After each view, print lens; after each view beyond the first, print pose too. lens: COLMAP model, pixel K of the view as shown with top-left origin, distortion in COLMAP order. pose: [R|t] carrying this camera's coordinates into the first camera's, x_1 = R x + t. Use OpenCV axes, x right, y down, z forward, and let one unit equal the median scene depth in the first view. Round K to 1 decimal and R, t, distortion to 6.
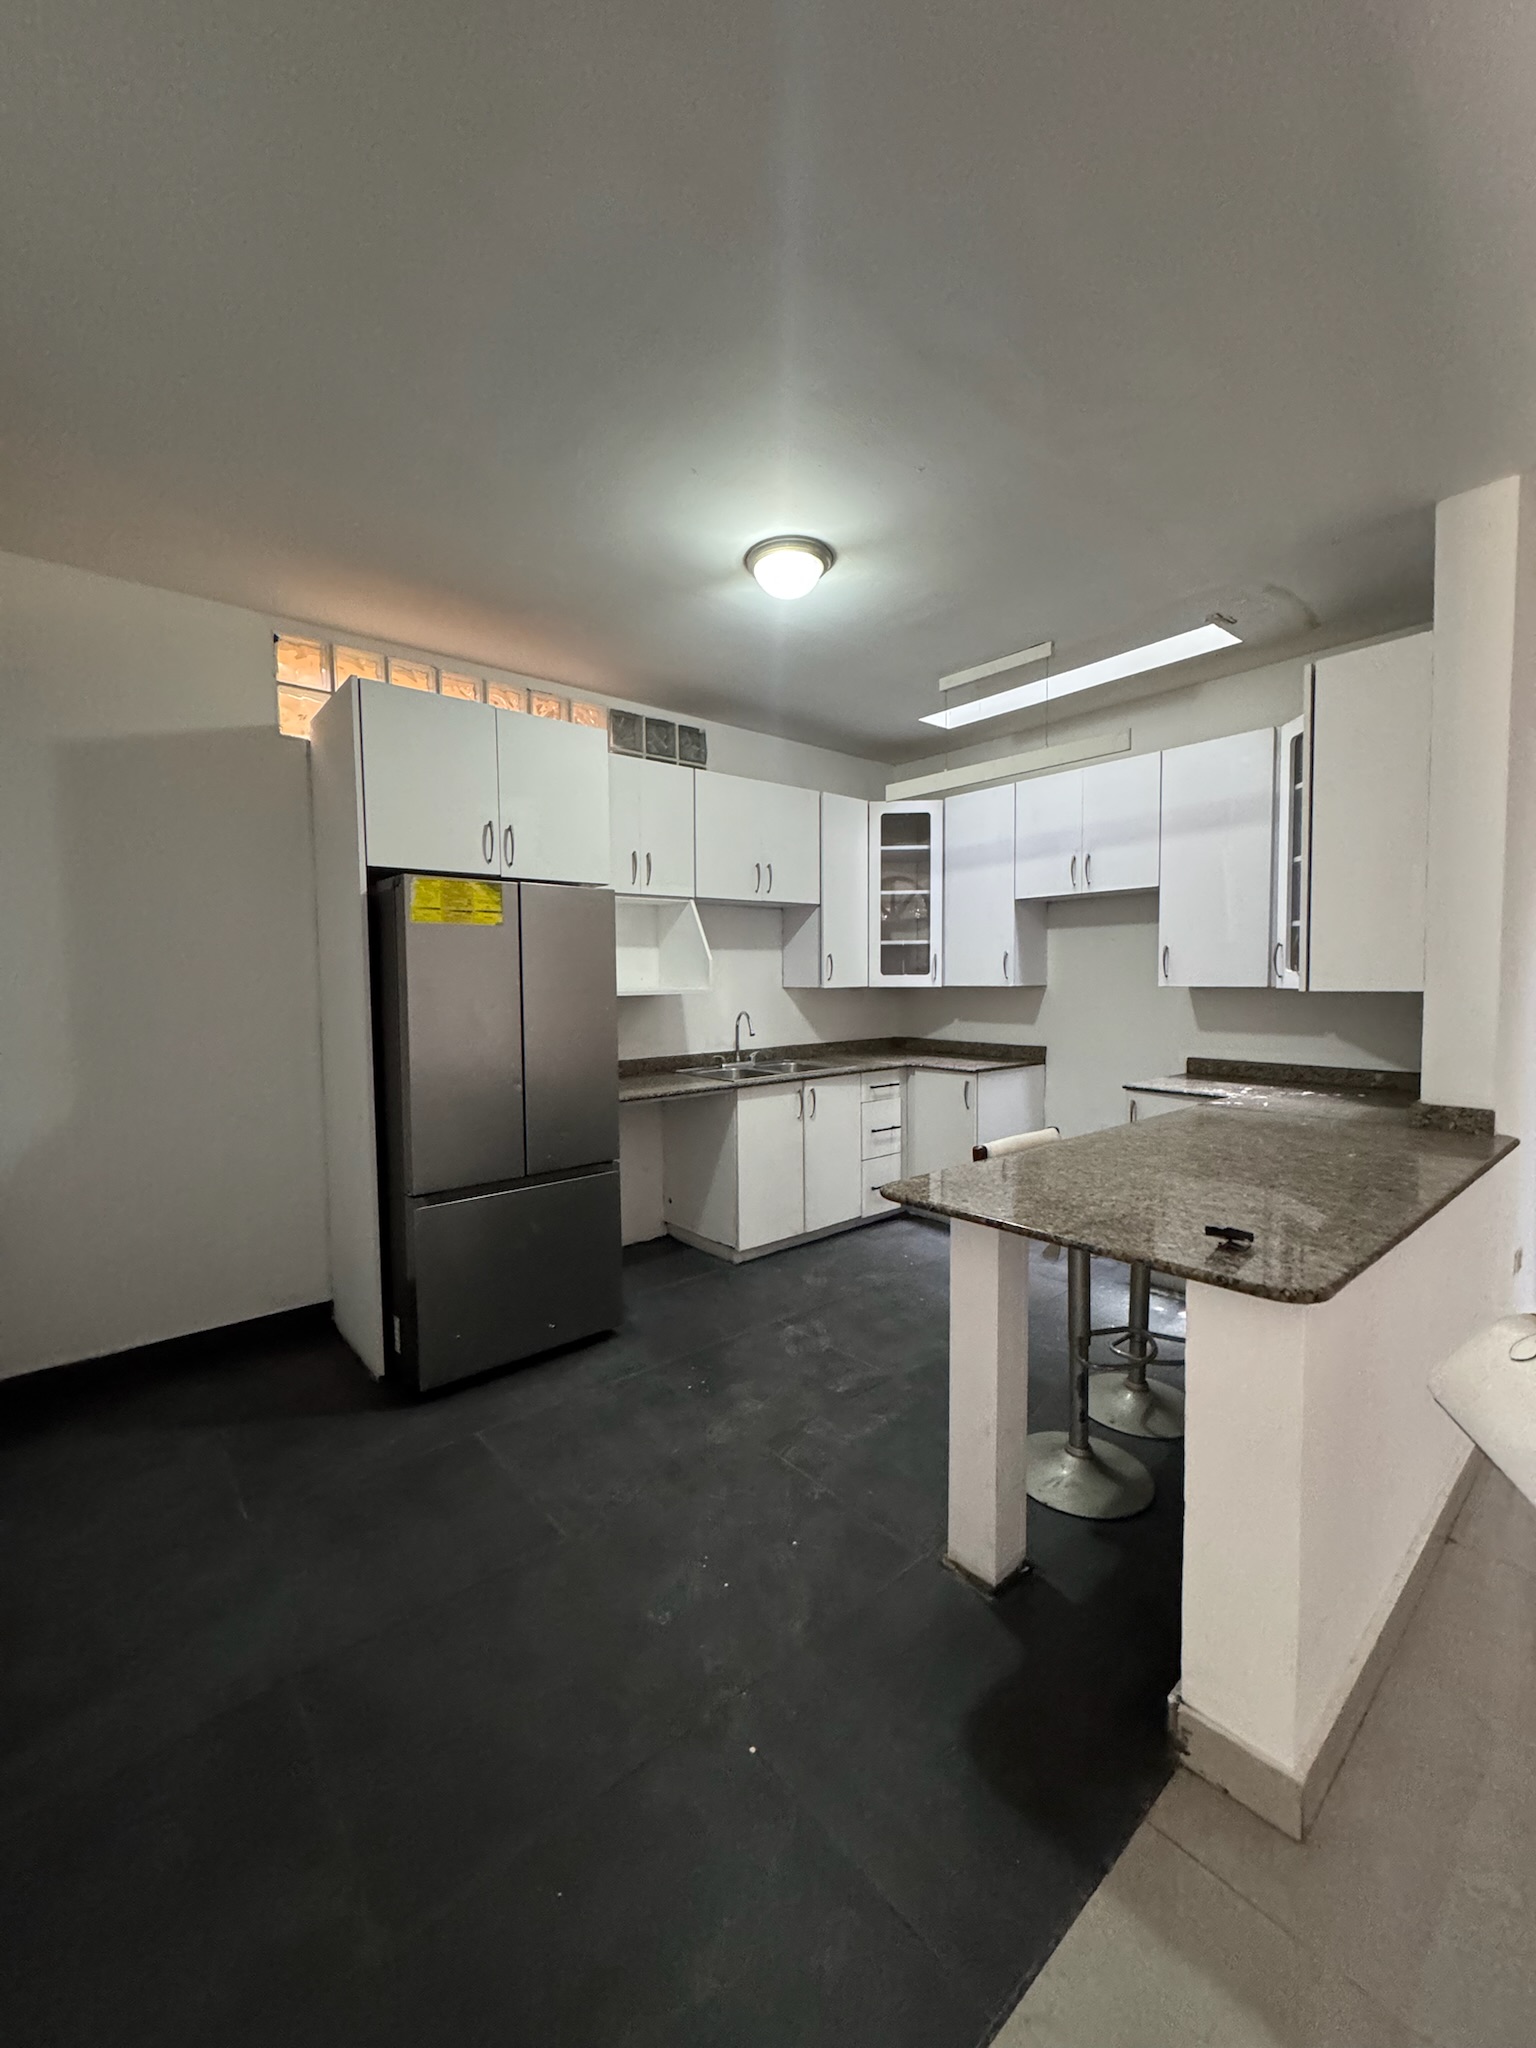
lens RADIAL K [[819.7, 0, 765.9], [0, 819.7, 1022.7], [0, 0, 1]] dist [-0.000273, 0.000598]
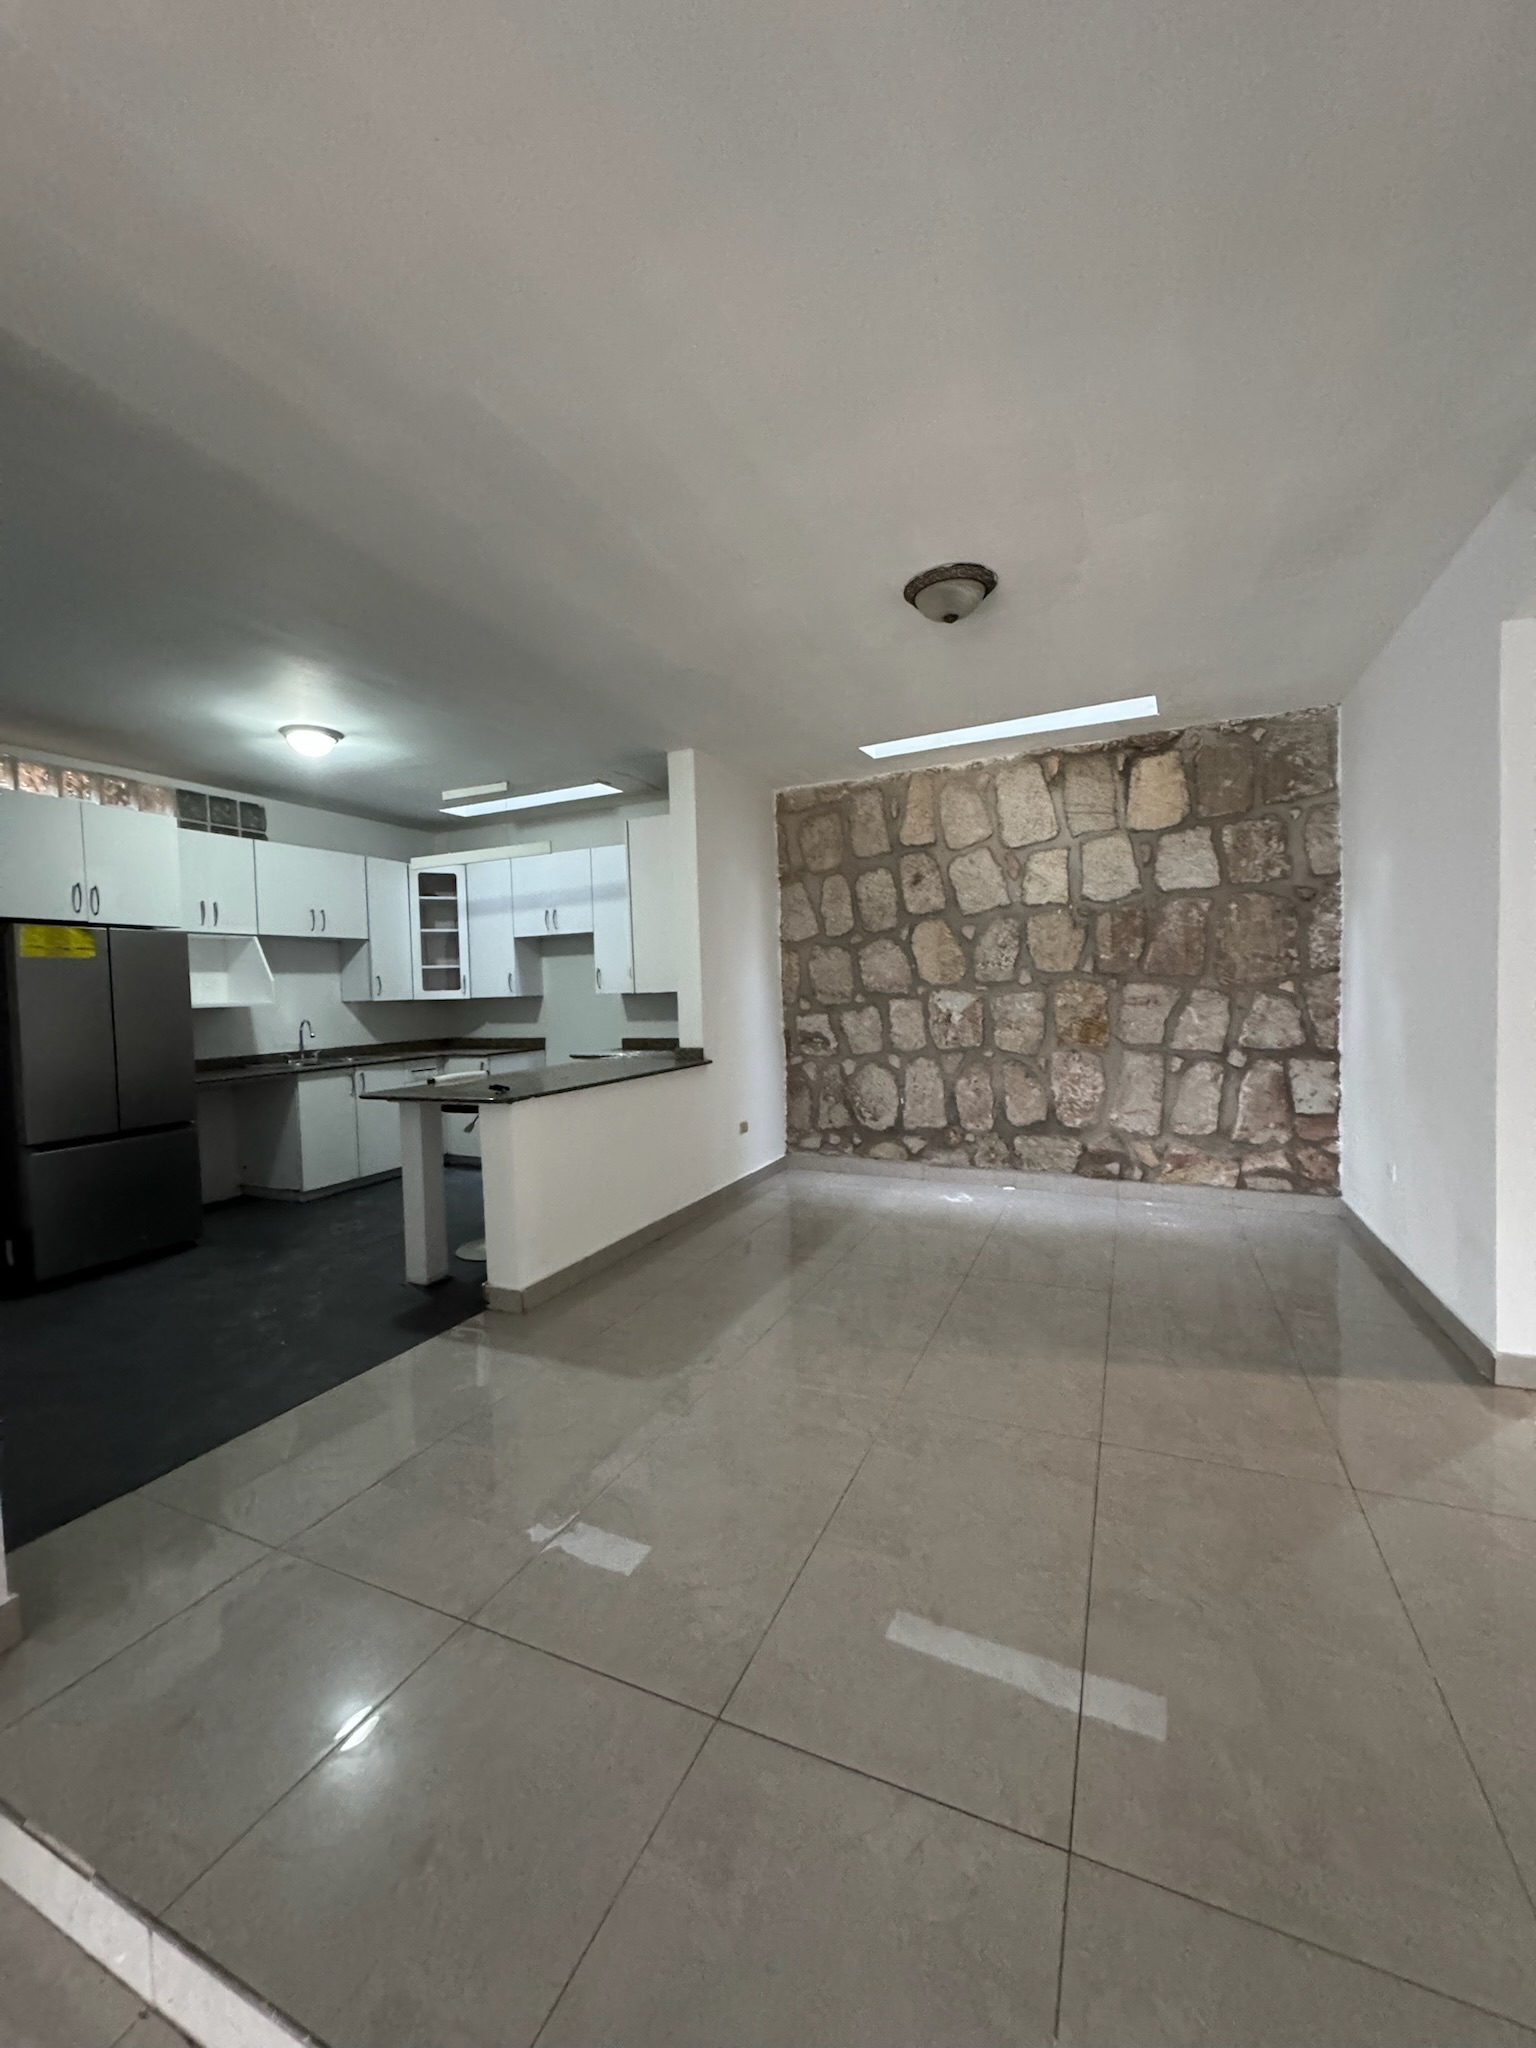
lens RADIAL K [[819.7, 0, 765.9], [0, 819.7, 1022.7], [0, 0, 1]] dist [-0.000273, 0.000598]
pose [[0.904669, -0.033680, 0.424782, 0.088243], [0.044468, 0.998890, -0.015506, 0.047450], [-0.423788, 0.032917, 0.905163, -0.544807]]
